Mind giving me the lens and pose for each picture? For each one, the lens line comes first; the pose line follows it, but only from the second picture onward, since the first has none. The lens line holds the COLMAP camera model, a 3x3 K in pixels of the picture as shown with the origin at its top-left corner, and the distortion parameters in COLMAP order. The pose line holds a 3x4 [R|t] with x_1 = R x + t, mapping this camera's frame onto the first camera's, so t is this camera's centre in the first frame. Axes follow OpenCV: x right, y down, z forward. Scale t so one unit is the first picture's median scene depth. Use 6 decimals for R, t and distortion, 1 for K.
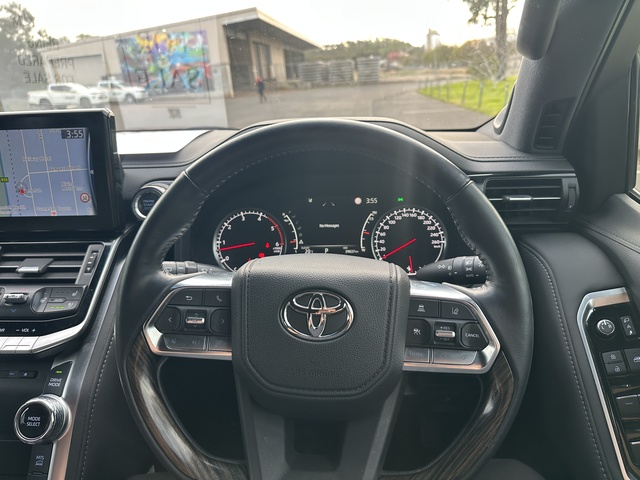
lens RADIAL K [[454.8, 0, 321.7], [0, 454.8, 242.4], [0, 0, 1]] dist [0.013135, -0.028392]
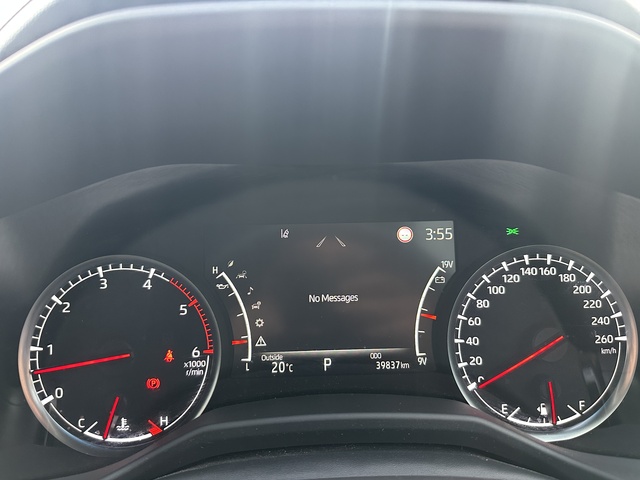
lens RADIAL K [[454.8, 0, 318.0], [0, 454.8, 243.1], [0, 0, 1]] dist [0.013135, -0.028392]
pose [[0.996978, -0.004933, 0.077524, -0.027181], [0.007470, 0.999445, -0.032462, -0.073022], [-0.077321, 0.032943, 0.996462, 0.622765]]
